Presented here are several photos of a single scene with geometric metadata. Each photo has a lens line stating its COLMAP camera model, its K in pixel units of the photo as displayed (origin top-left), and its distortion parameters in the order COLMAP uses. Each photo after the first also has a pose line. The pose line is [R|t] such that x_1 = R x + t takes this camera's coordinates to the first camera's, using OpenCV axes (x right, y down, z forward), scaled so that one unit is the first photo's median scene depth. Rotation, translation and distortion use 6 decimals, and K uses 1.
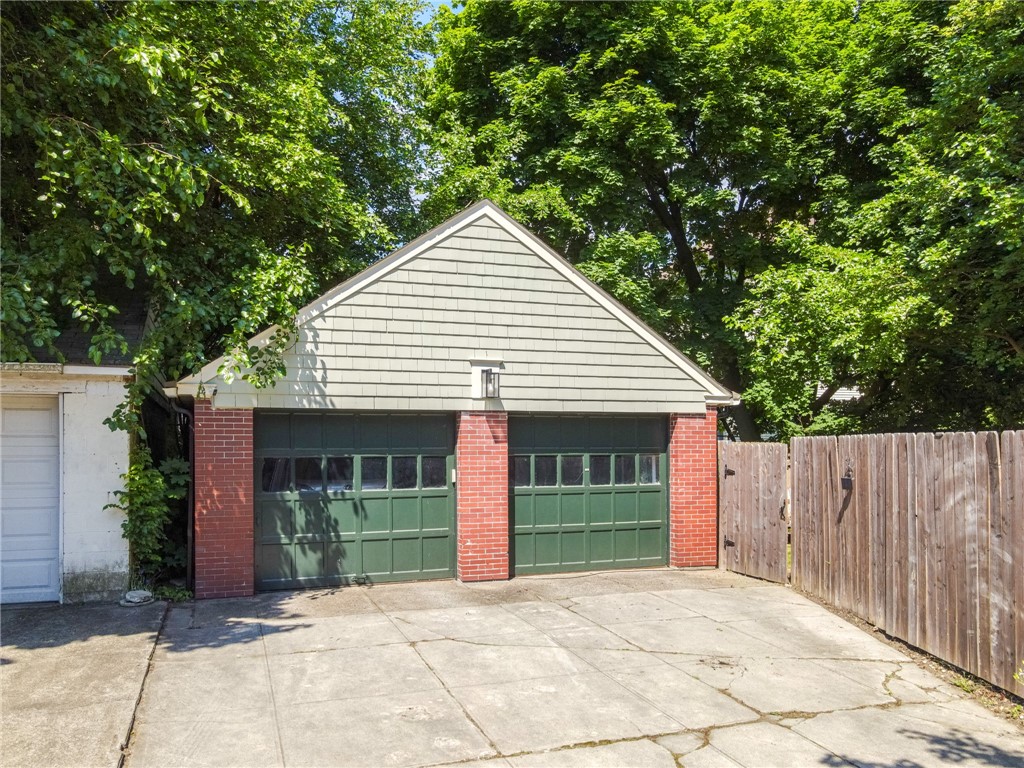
lens RADIAL K [[807.0, 0, 512.2], [0, 807.0, 409.0], [0, 0, 1]] dist [-0.012931, 0.003254]
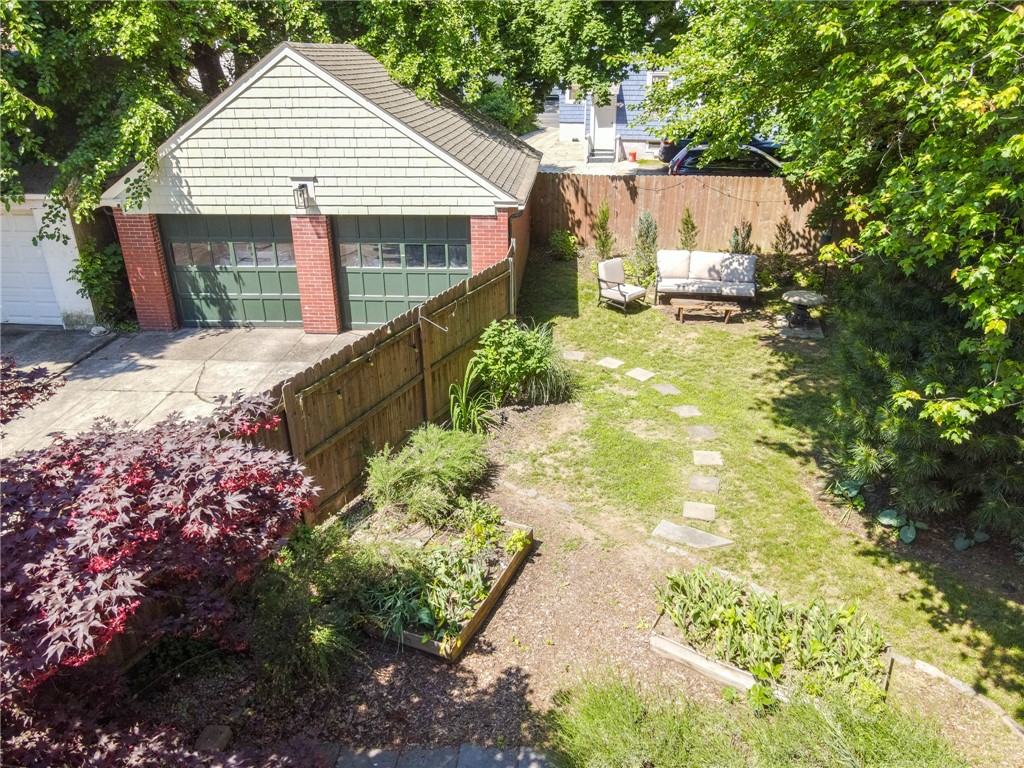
lens RADIAL K [[807.0, 0, 512.2], [0, 807.0, 409.0], [0, 0, 1]] dist [-0.012931, 0.003254]
pose [[0.919343, 0.155417, -0.361462, 0.846306], [0.023091, 0.895785, 0.443888, -0.306559], [0.392780, -0.416431, 0.819944, -0.104174]]
